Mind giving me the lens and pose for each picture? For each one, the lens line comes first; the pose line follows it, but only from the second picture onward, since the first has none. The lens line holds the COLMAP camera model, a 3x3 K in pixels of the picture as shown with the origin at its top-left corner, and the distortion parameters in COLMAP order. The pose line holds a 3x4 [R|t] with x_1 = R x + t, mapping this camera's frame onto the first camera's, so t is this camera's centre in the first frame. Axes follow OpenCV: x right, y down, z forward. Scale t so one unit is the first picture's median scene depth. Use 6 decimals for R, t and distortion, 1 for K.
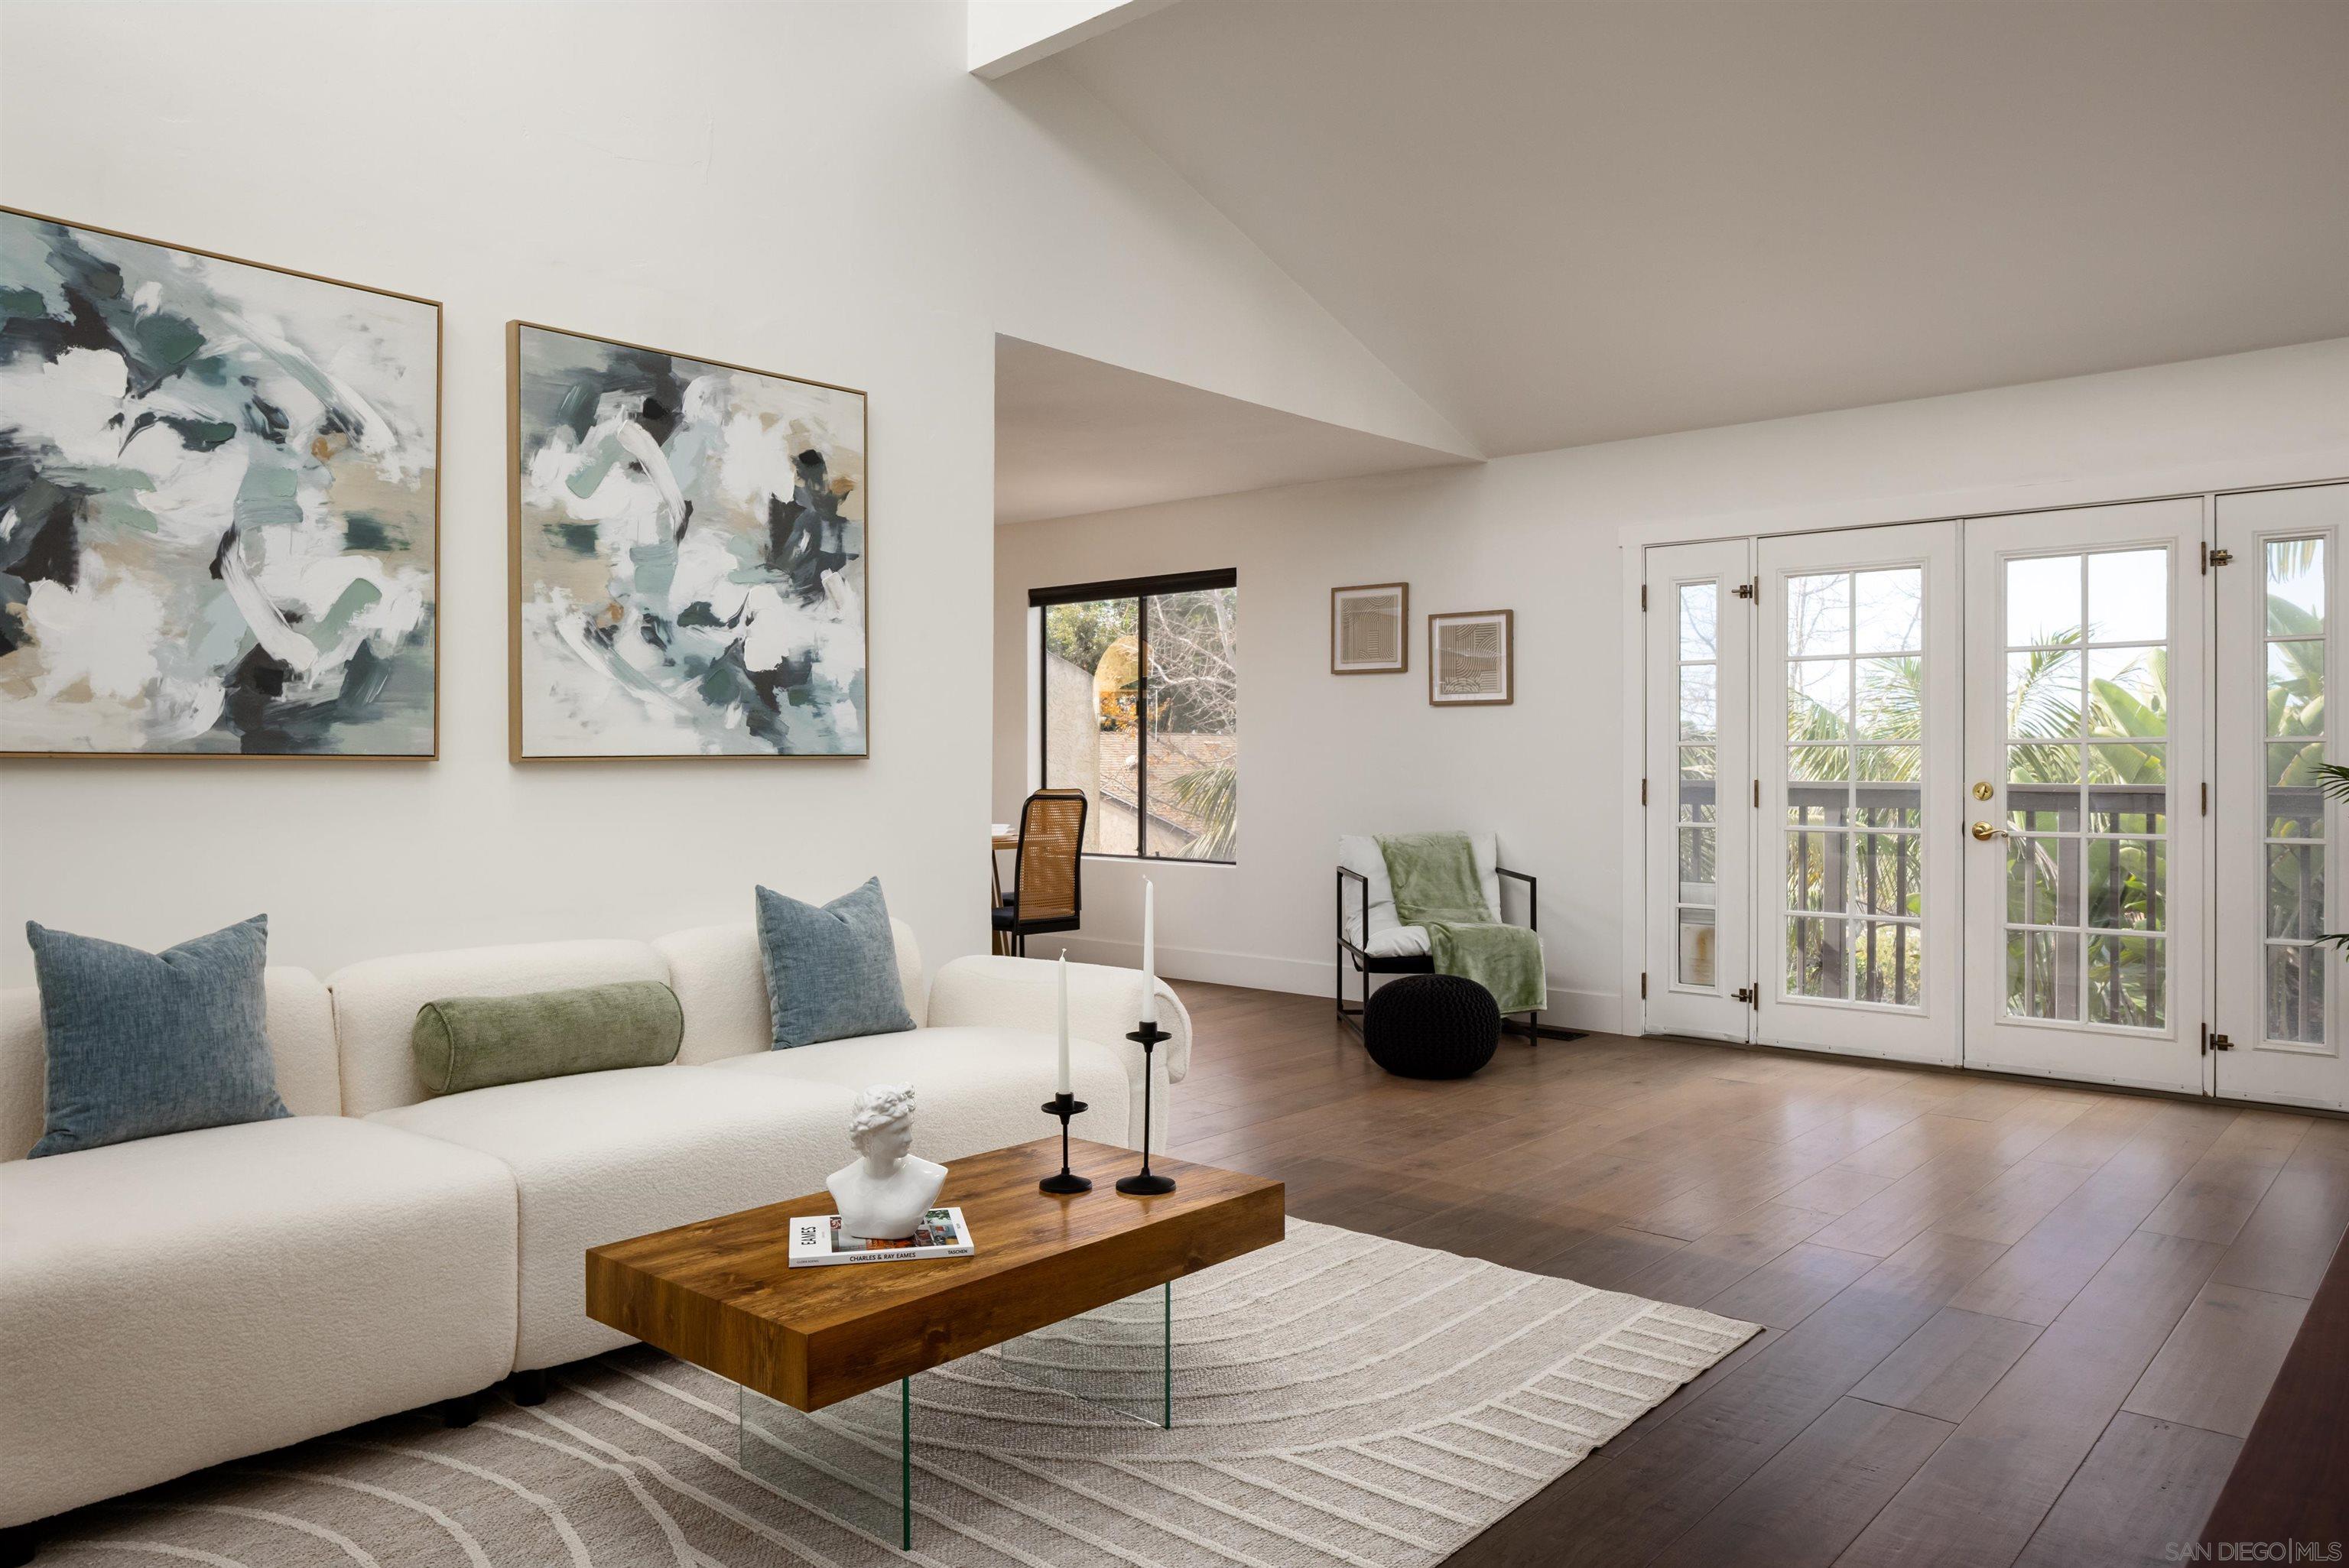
lens RADIAL K [[1580.0, 0, 1174.5], [0, 1580.0, 784.0], [0, 0, 1]] dist [-0.080098, 0.000474]
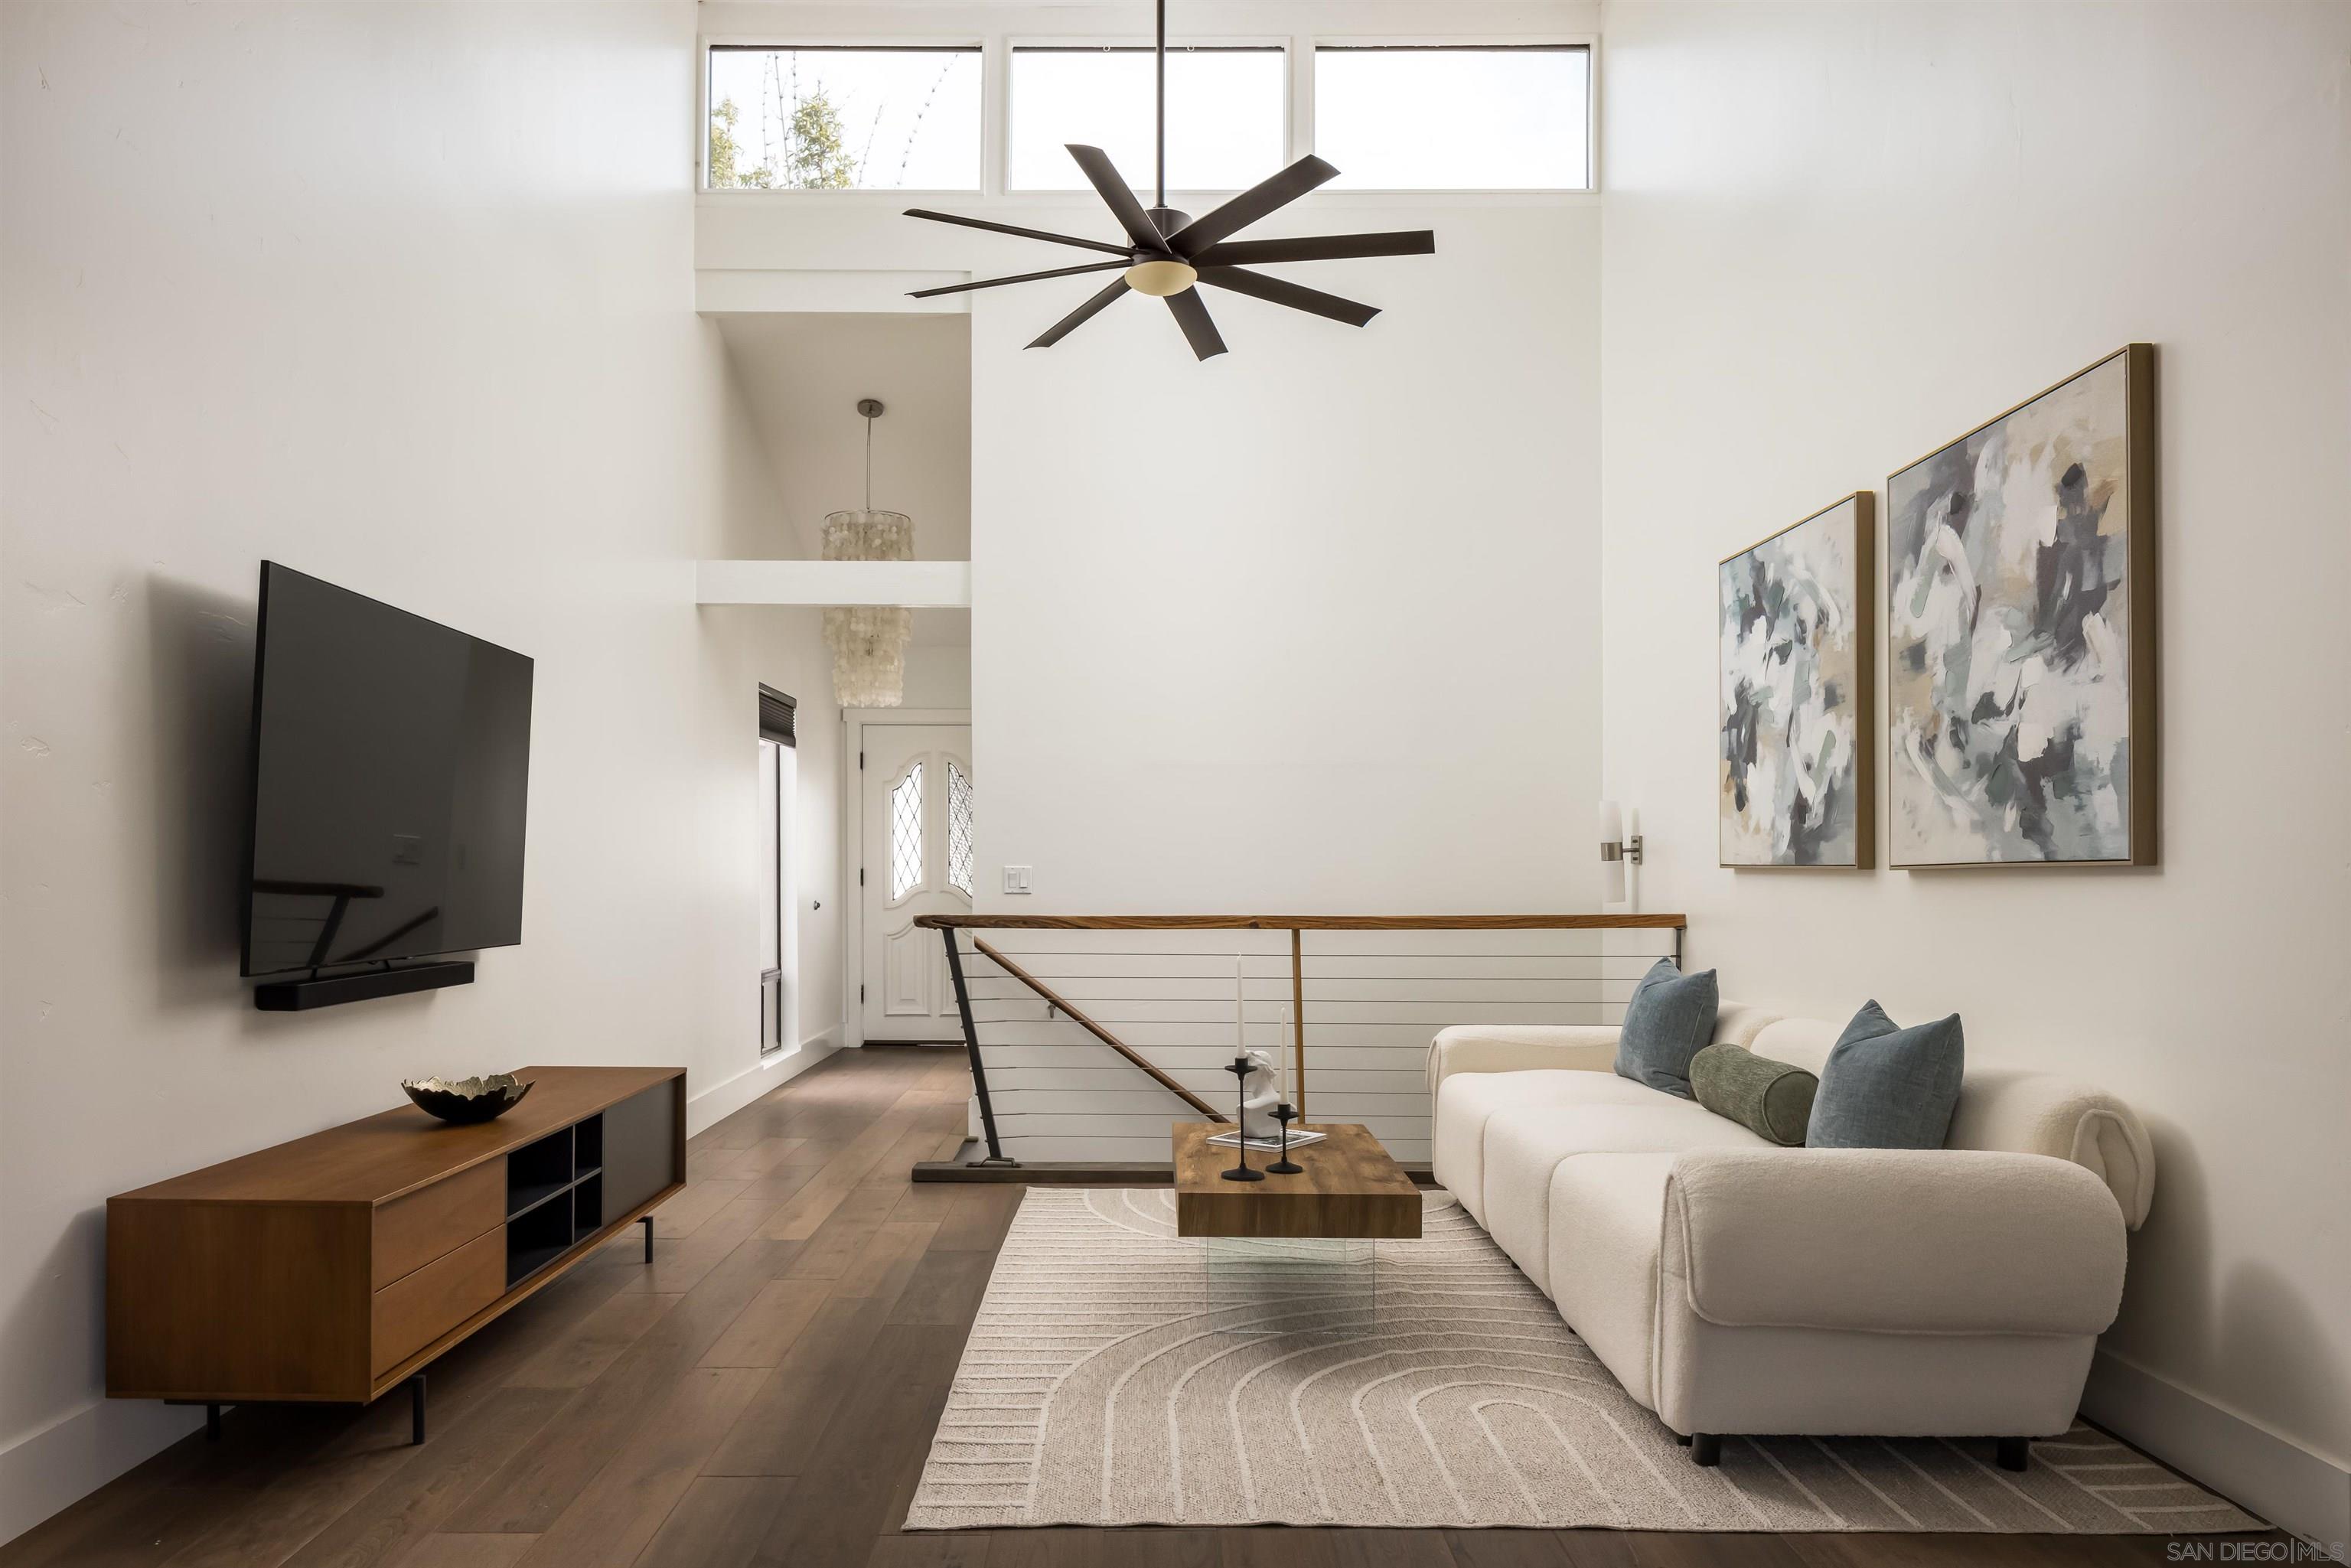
lens RADIAL K [[1581.4, 0, 1175.5], [0, 1581.4, 784.0], [0, 0, 1]] dist [-0.080098, 0.000474]
pose [[-0.753825, -0.035172, -0.656134, 0.618175], [-0.007229, 0.998950, -0.045242, -0.019489], [0.657036, -0.029361, -0.753287, 1.330105]]
